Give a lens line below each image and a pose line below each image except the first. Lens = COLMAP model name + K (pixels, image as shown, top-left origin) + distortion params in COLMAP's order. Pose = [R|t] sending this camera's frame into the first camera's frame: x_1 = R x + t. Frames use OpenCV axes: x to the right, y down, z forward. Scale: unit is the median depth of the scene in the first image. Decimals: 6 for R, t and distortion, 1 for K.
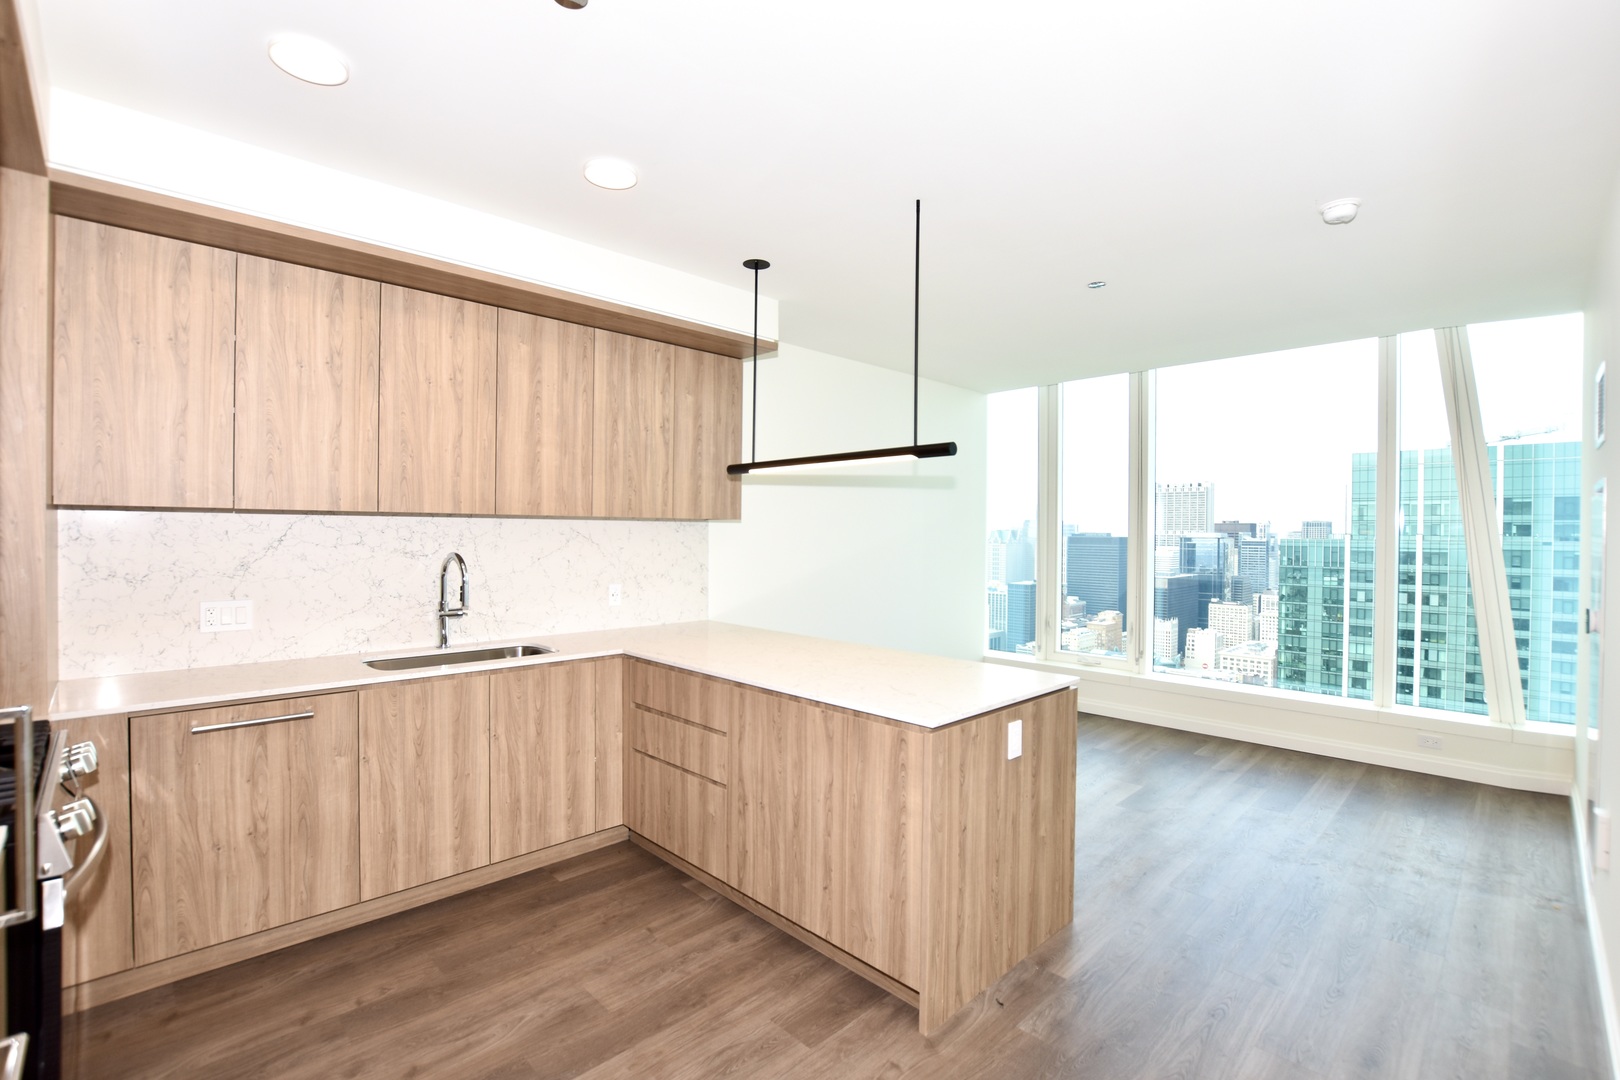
lens RADIAL K [[730.7, 0, 814.6], [0, 730.7, 538.6], [0, 0, 1]] dist [-0.028264, -0.000142]
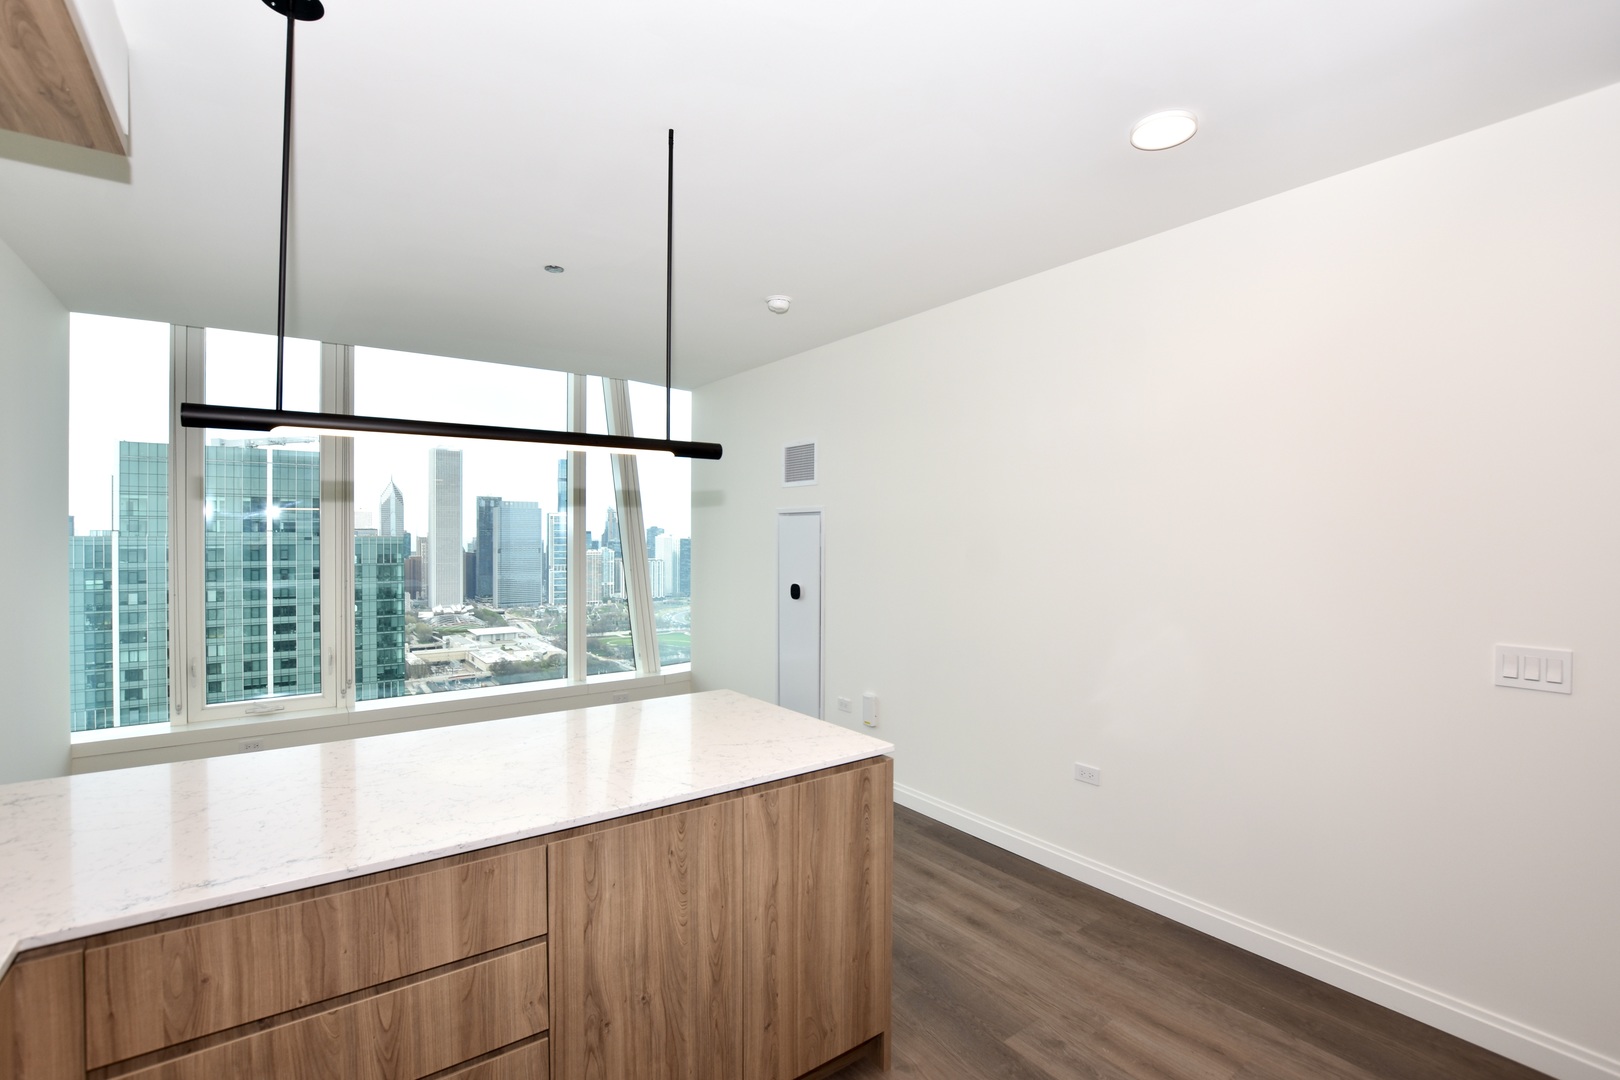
lens RADIAL K [[730.7, 0, 814.6], [0, 730.7, 538.6], [0, 0, 1]] dist [-0.028264, -0.000142]
pose [[0.137613, -0.013153, 0.990399, -0.502273], [0.007694, 0.999896, 0.012210, -0.023705], [-0.990456, 0.005939, 0.137700, 0.594569]]
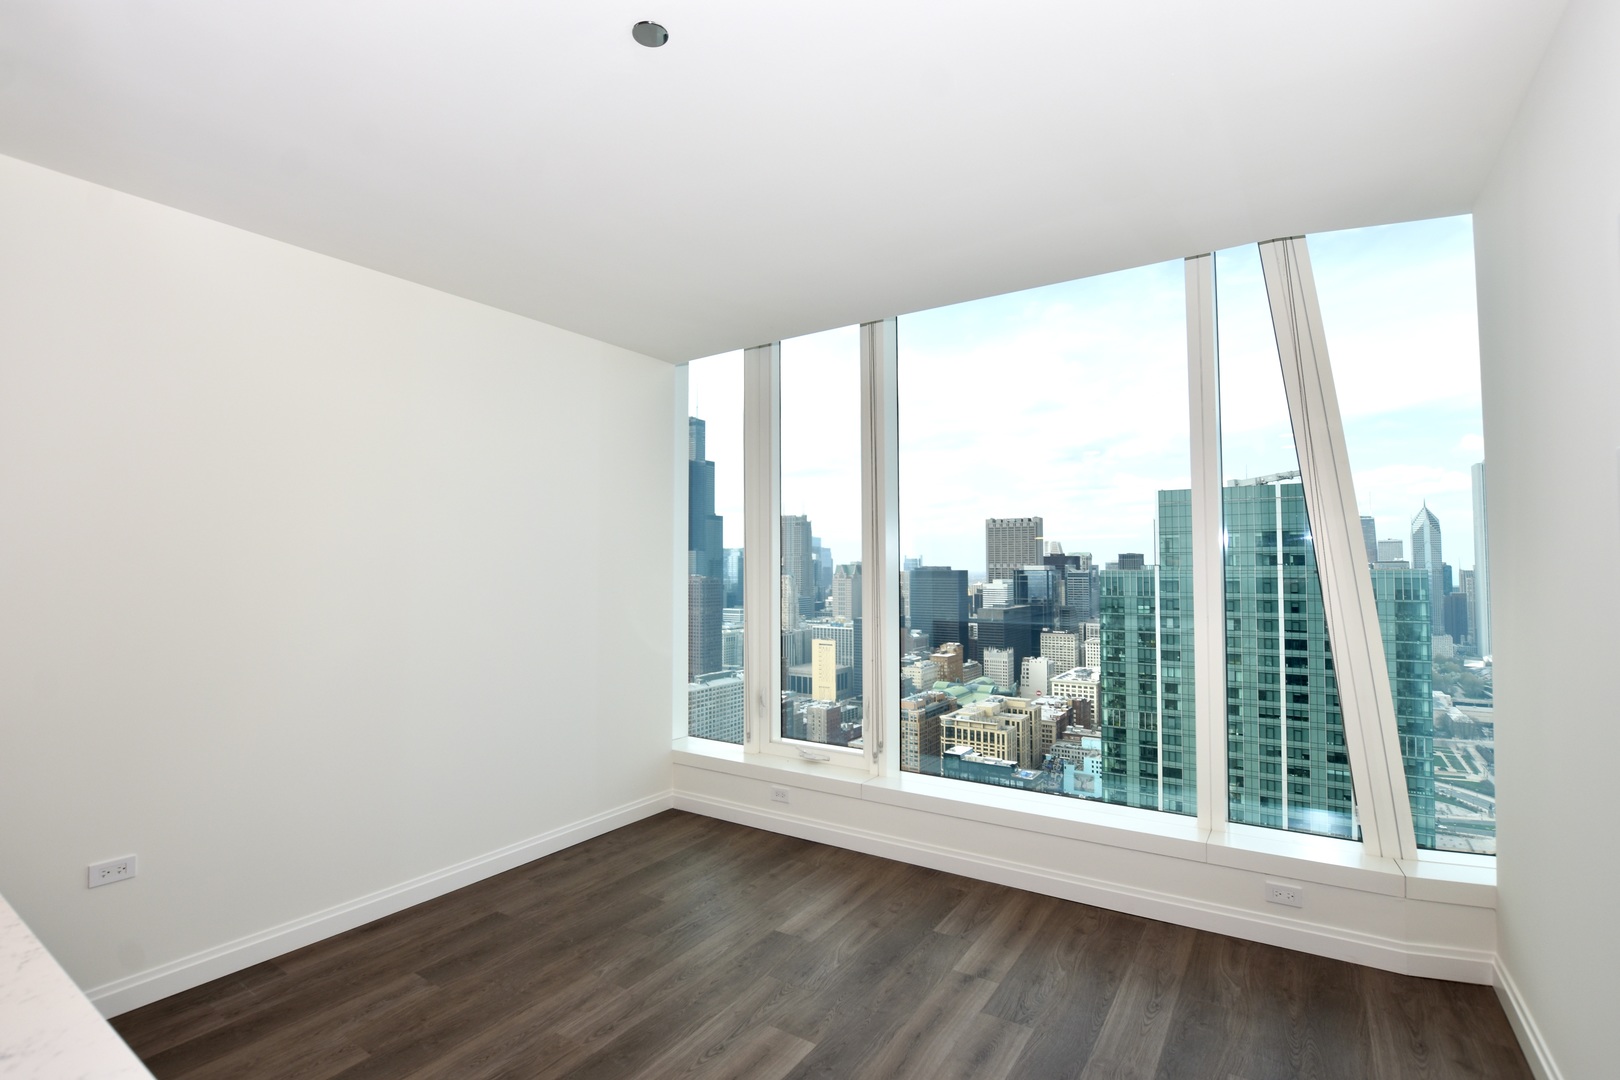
lens RADIAL K [[747.9, 0, 815.3], [0, 747.9, 538.2], [0, 0, 1]] dist [-0.029103, 0.000162]
pose [[0.978554, -0.002098, 0.205978, 0.423569], [0.012210, 0.998781, -0.047834, 0.000622], [-0.205626, 0.049323, 0.977387, 0.565981]]
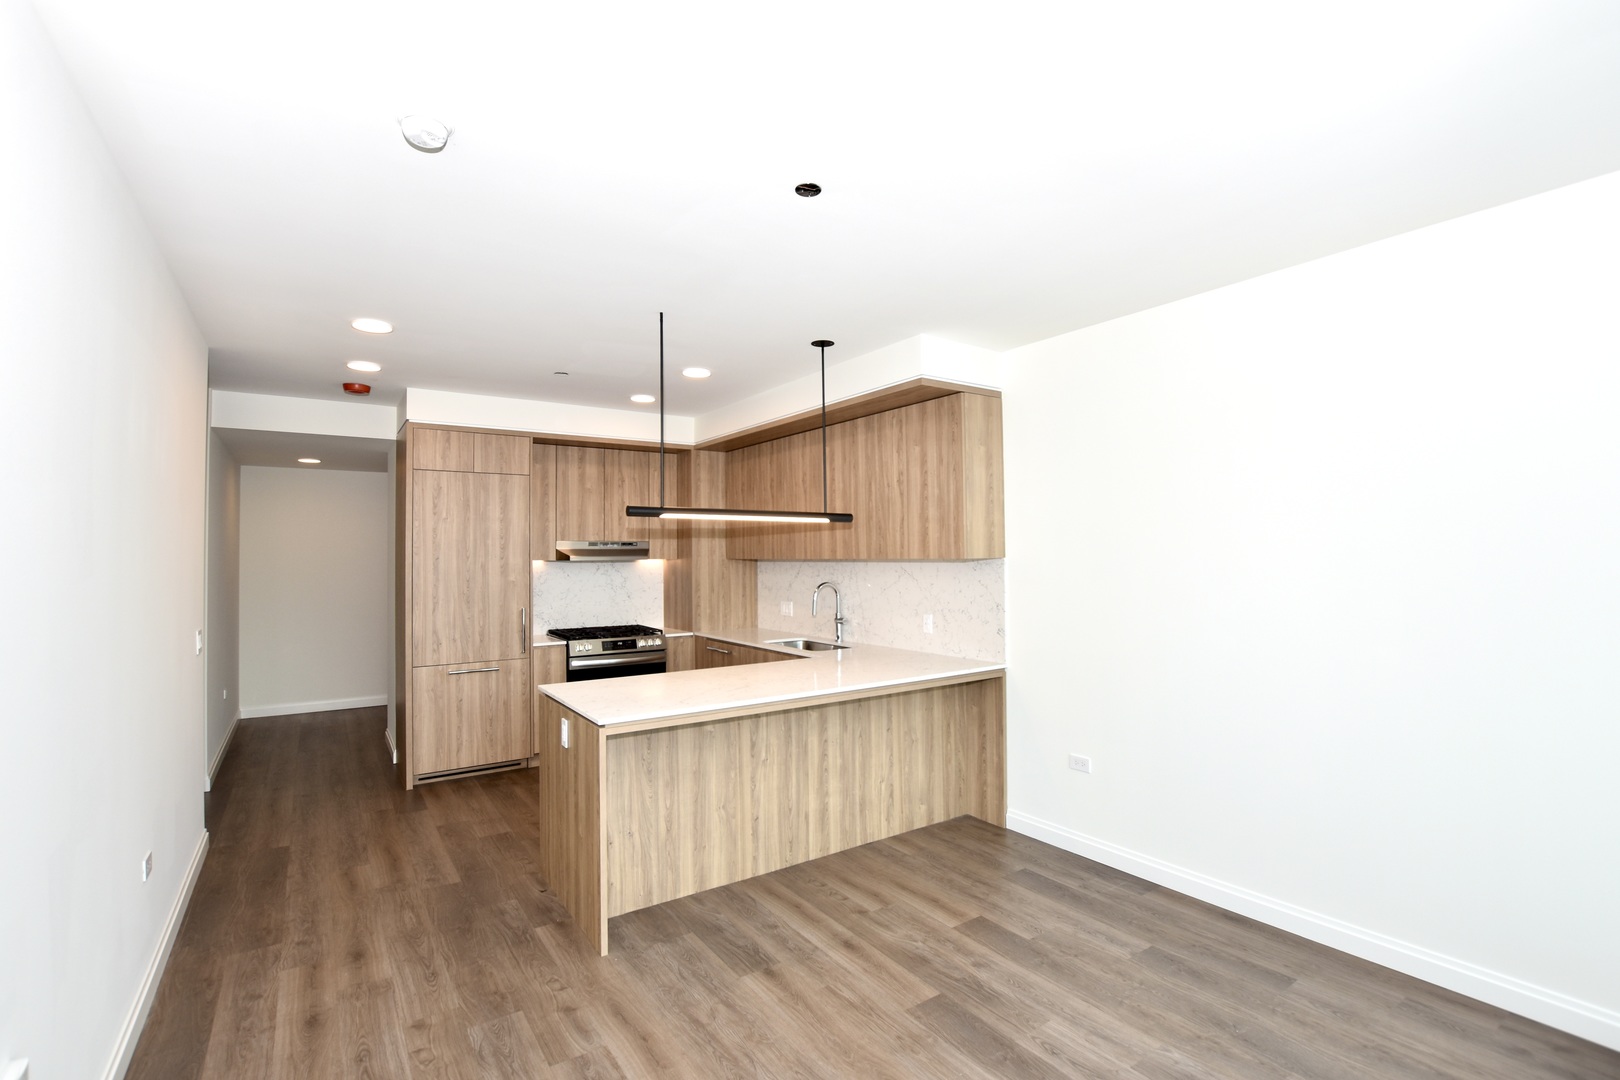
lens RADIAL K [[736.9, 0, 810.0], [0, 736.9, 540.0], [0, 0, 1]] dist [-0.031760, 0.000774]
pose [[-0.183168, -0.027341, -0.982701, 1.076568], [-0.001539, 0.999620, -0.027525, -0.028897], [0.983080, -0.003529, -0.183141, 1.197203]]
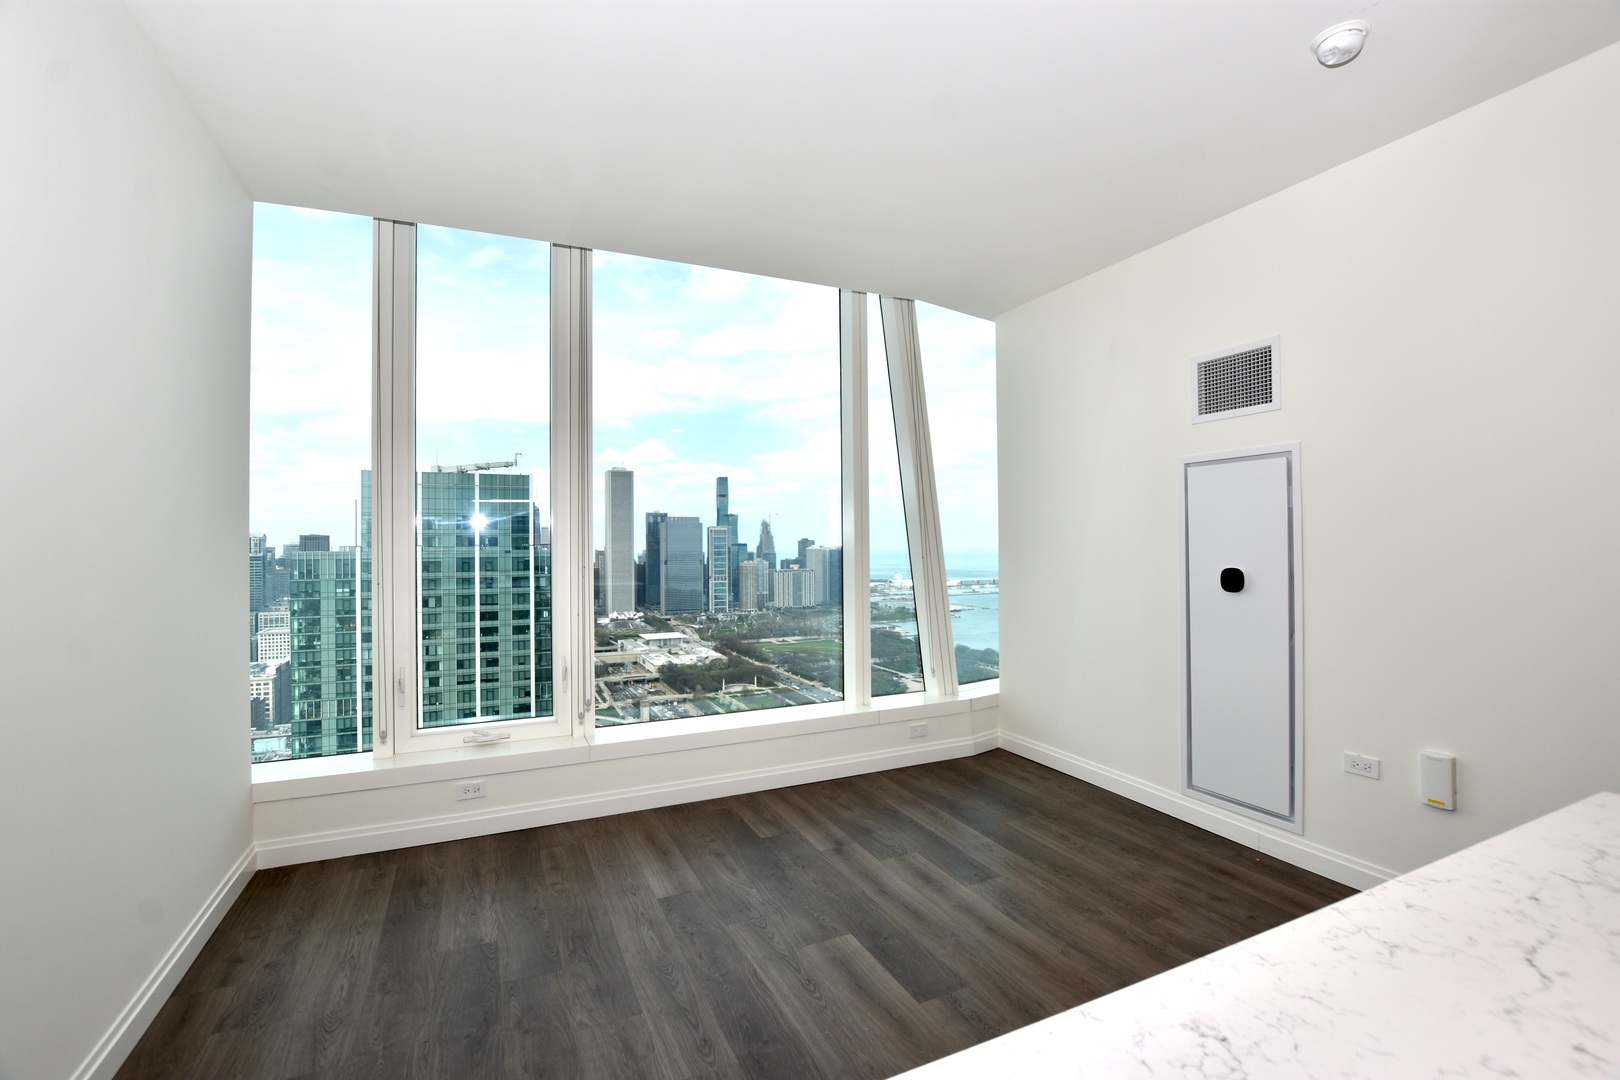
lens RADIAL K [[711.9, 0, 812.4], [0, 711.9, 539.2], [0, 0, 1]] dist [-0.030462, 0.001690]
pose [[0.336599, -0.002384, 0.941645, -0.098732], [0.020163, 0.999786, -0.004677, 0.038923], [-0.941432, 0.020561, 0.336575, 1.028058]]
